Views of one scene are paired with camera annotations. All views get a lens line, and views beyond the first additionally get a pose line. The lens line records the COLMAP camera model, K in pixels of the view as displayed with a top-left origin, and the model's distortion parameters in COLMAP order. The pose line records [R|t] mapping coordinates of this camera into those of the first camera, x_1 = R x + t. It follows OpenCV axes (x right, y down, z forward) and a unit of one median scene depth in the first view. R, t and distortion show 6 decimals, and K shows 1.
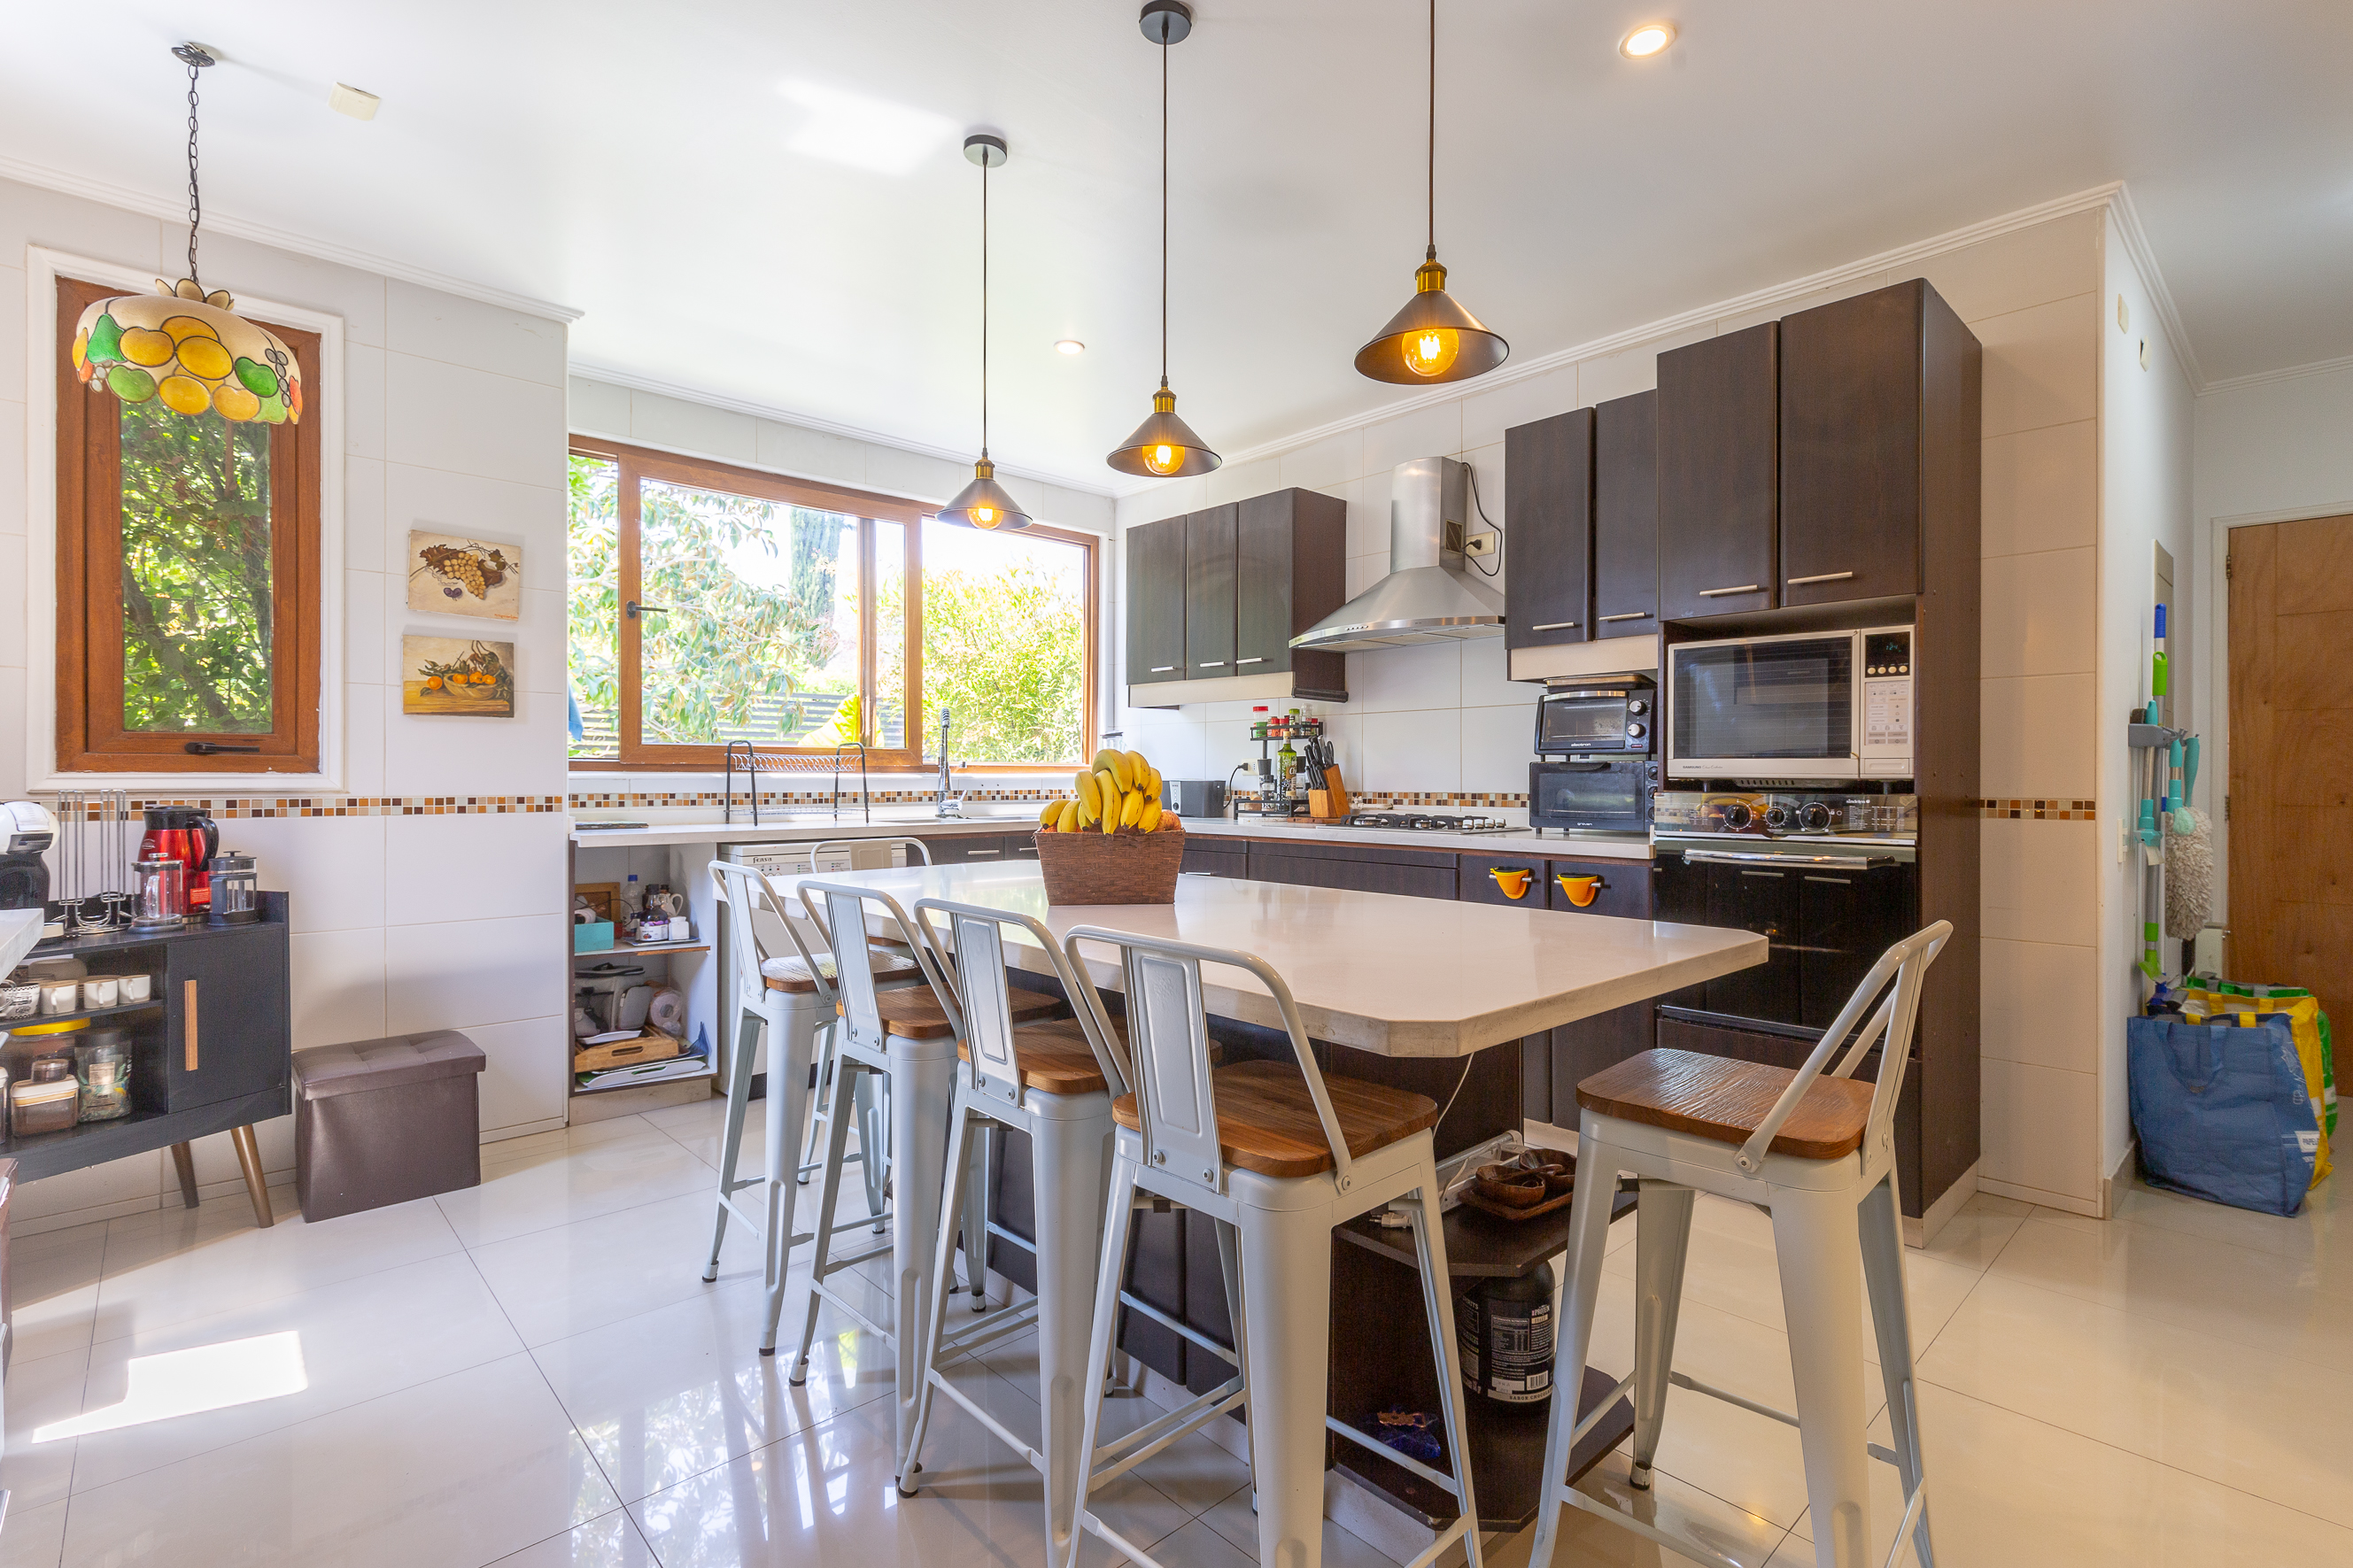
lens RADIAL K [[1109.1, 0, 1217.4], [0, 1109.1, 778.6], [0, 0, 1]] dist [0.010329, -0.000496]
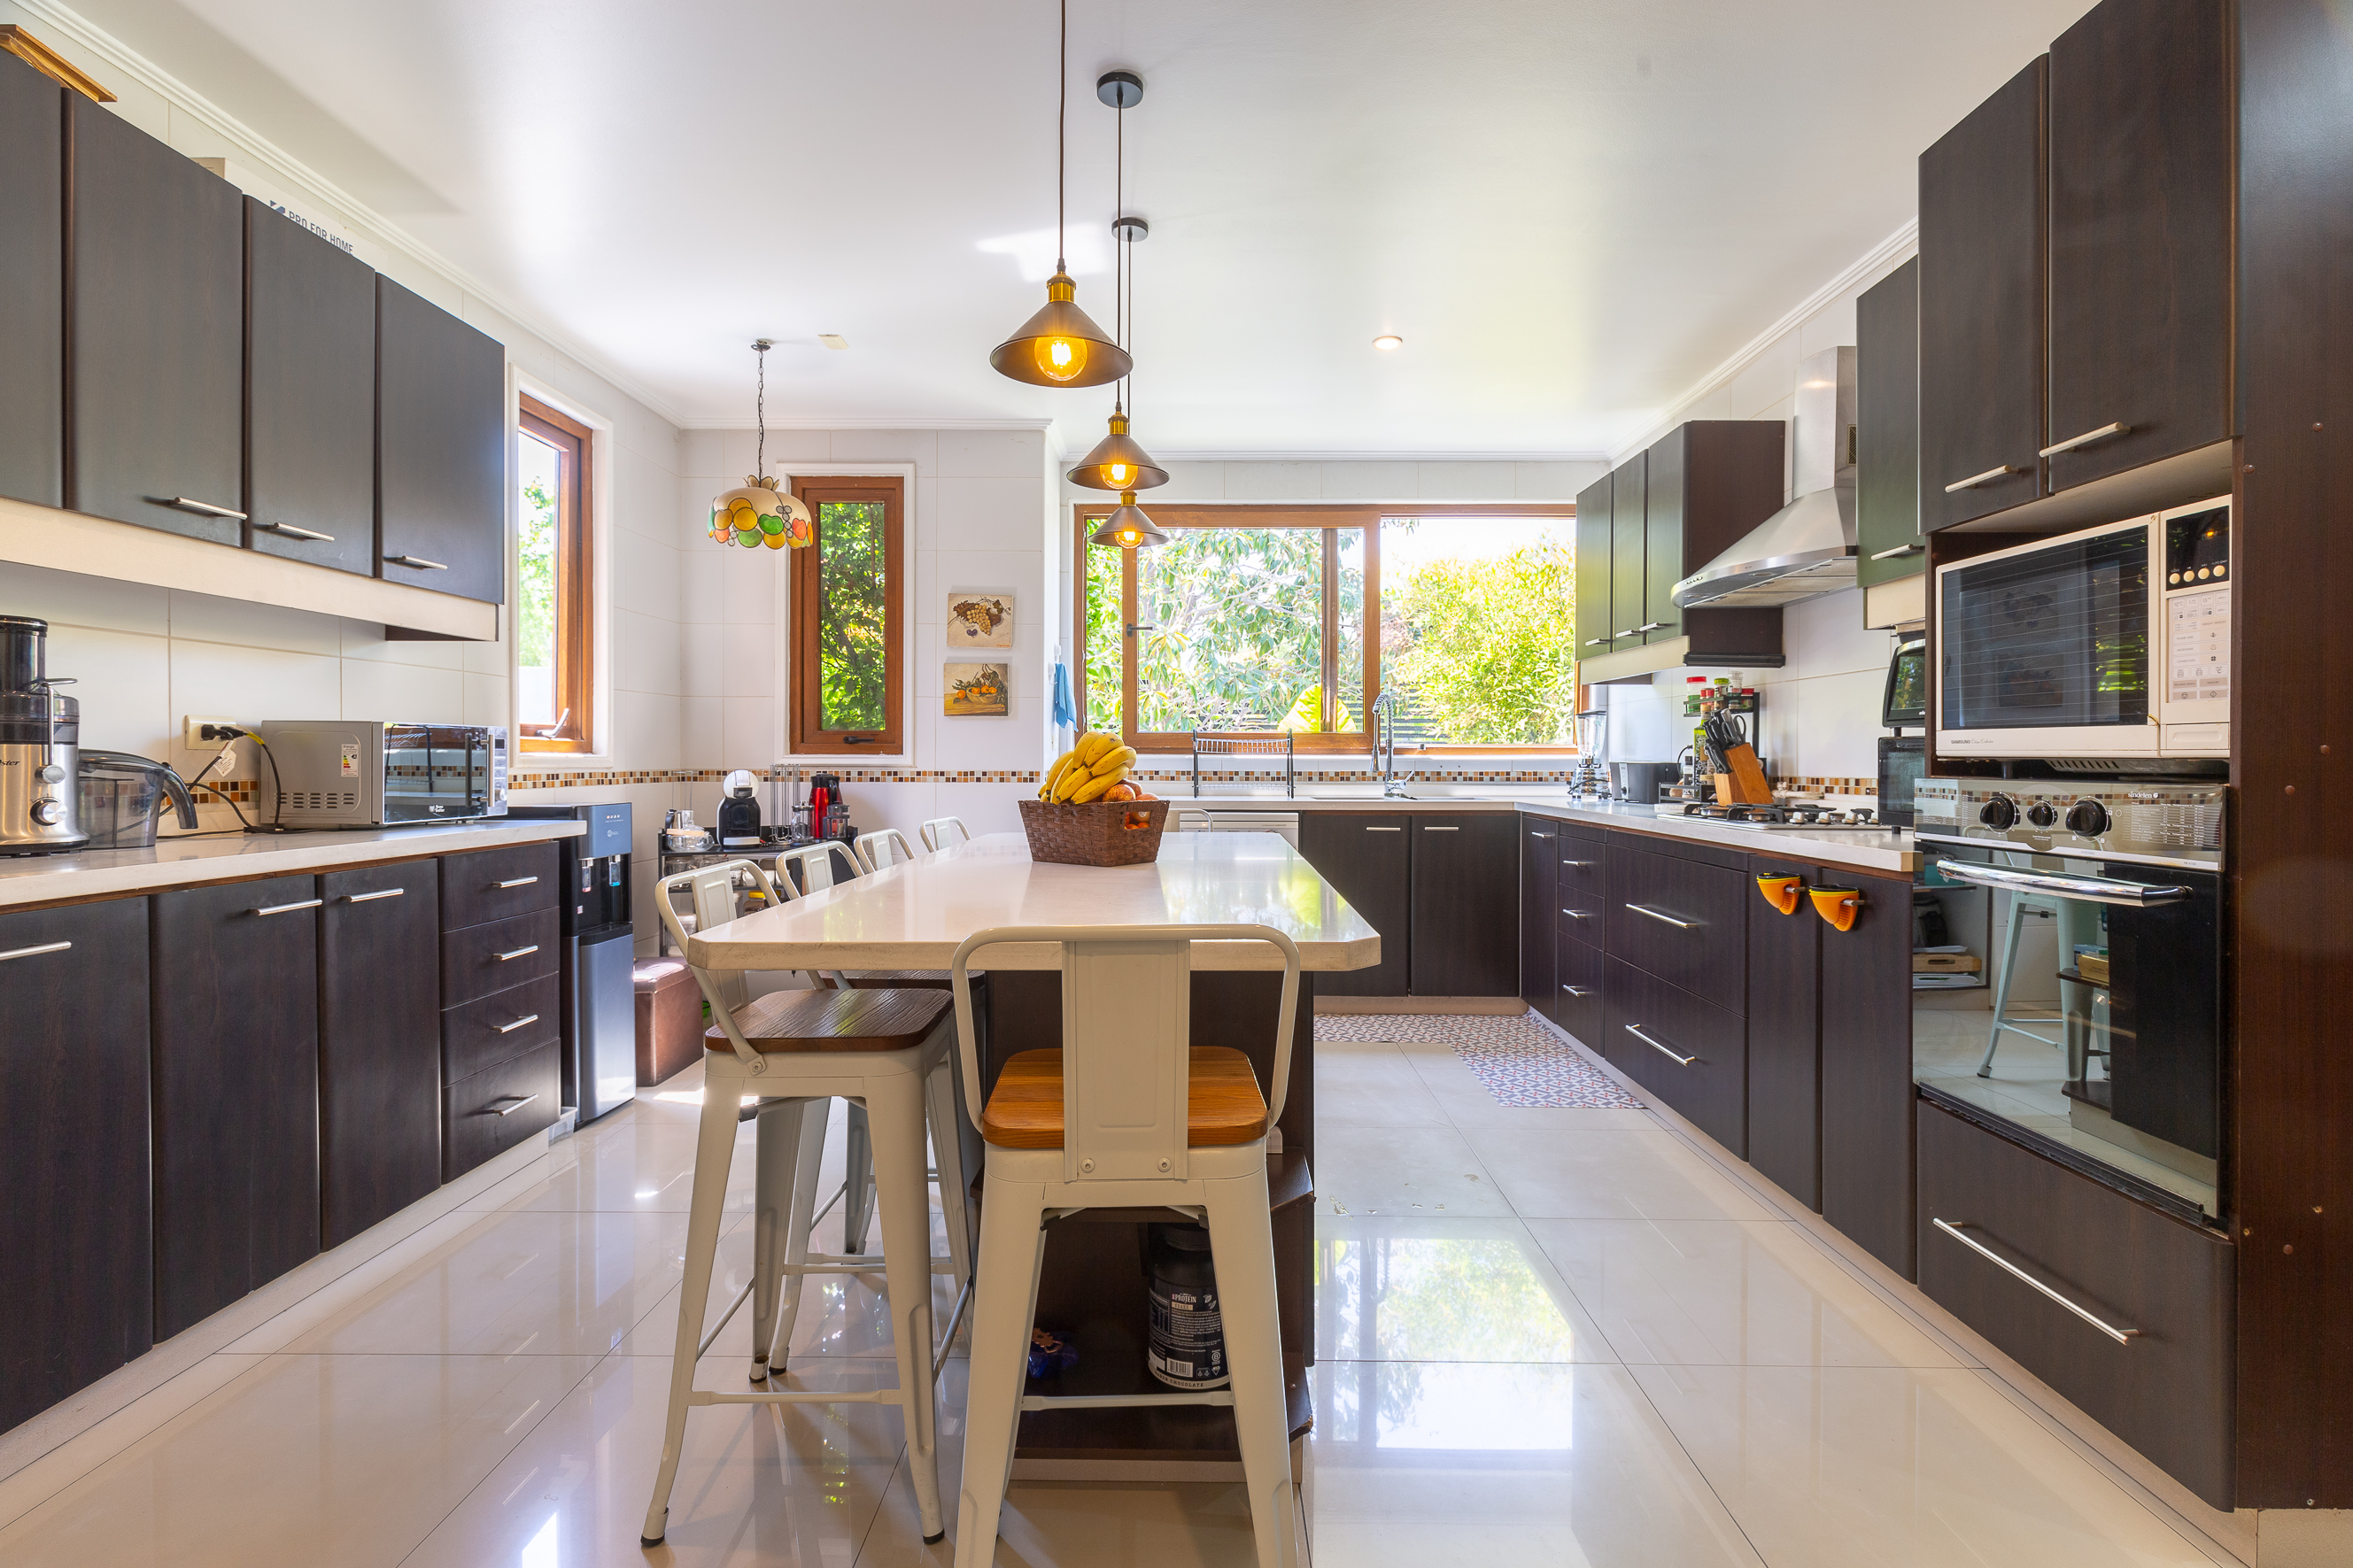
lens RADIAL K [[1109.1, 0, 1197.6], [0, 1109.1, 764.3], [0, 0, 1]] dist [0.010329, -0.000496]
pose [[0.706393, 0.003726, -0.707810, 0.547148], [-0.003033, 0.999993, 0.002238, 0.003220], [0.707814, 0.000566, 0.706399, 0.169587]]
